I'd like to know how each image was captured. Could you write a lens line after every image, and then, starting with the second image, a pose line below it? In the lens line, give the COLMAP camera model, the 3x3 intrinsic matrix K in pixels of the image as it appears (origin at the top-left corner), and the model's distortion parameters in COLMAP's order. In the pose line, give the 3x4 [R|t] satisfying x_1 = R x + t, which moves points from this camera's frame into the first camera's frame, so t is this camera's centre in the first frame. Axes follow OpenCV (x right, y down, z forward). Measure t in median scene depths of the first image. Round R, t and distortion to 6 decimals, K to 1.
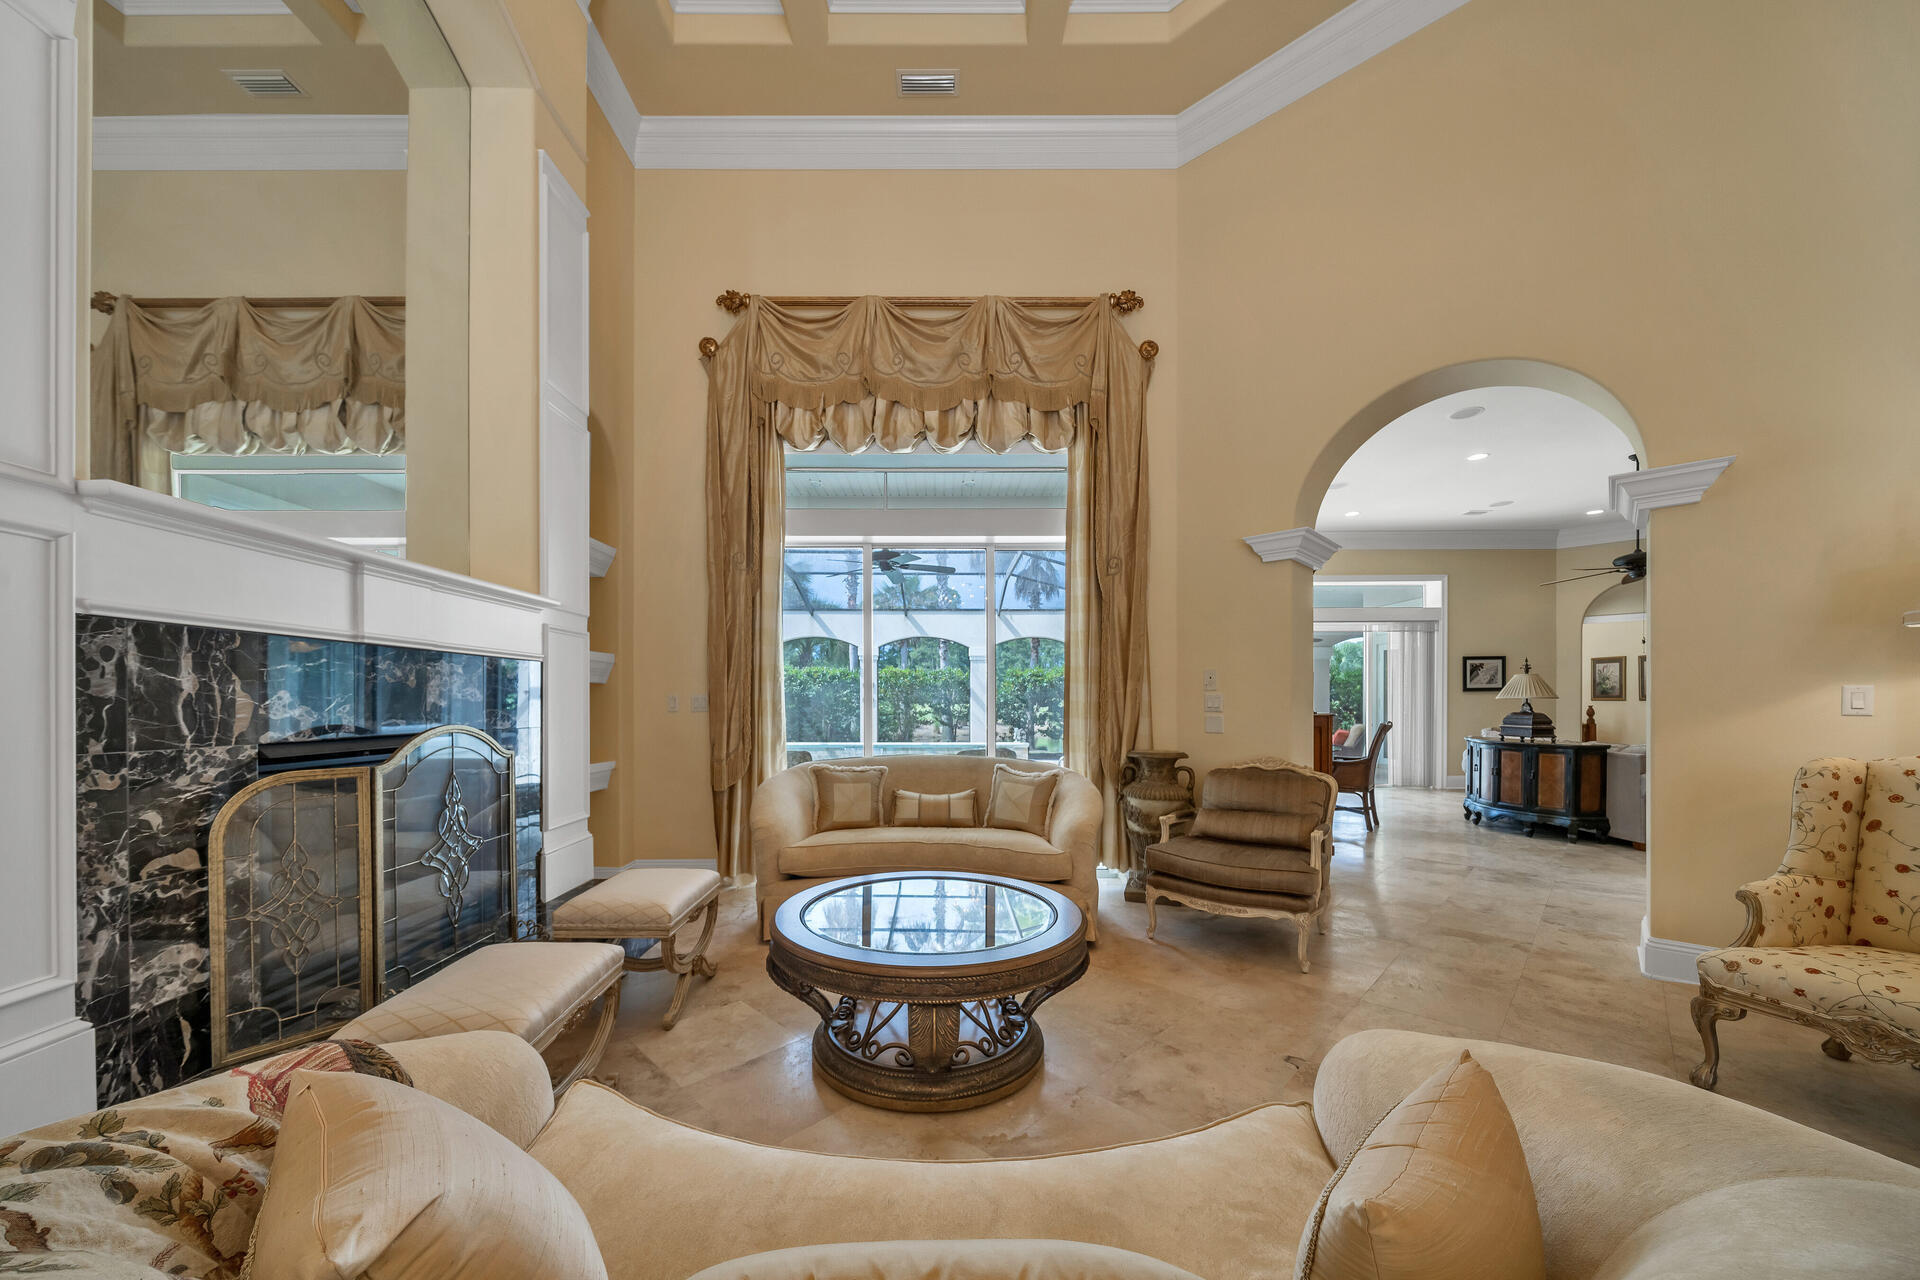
lens RADIAL K [[679.7, 0, 944.7], [0, 679.7, 703.8], [0, 0, 1]] dist [-0.000607, -0.000385]
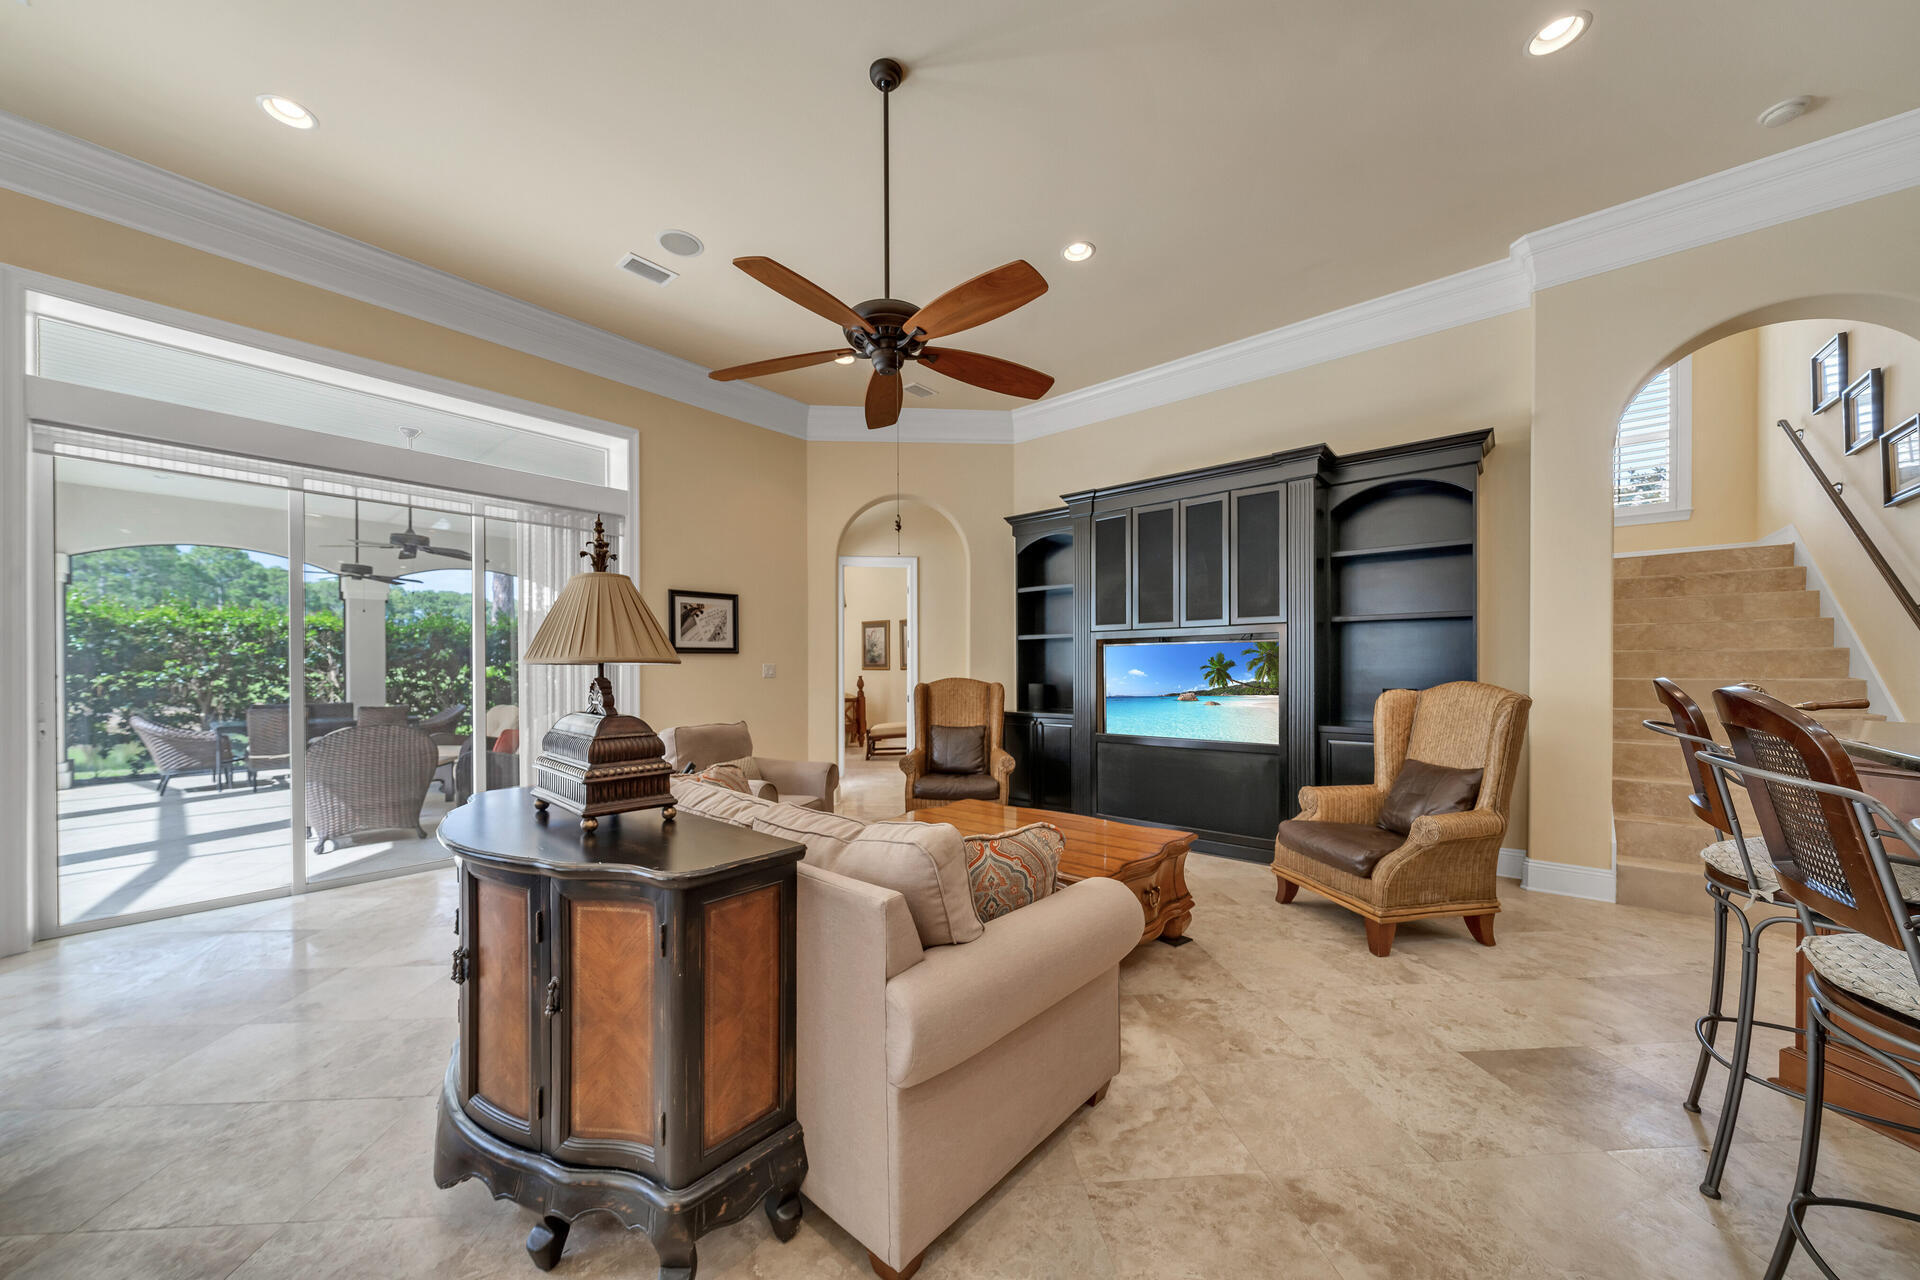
lens RADIAL K [[676.0, 0, 930.6], [0, 676.0, 673.0], [0, 0, 1]] dist [-0.000860, -0.000151]
pose [[0.669234, -0.003896, 0.743041, 0.500882], [0.003761, 0.999991, 0.001857, -0.002884], [-0.743042, 0.001552, 0.669243, 0.482929]]
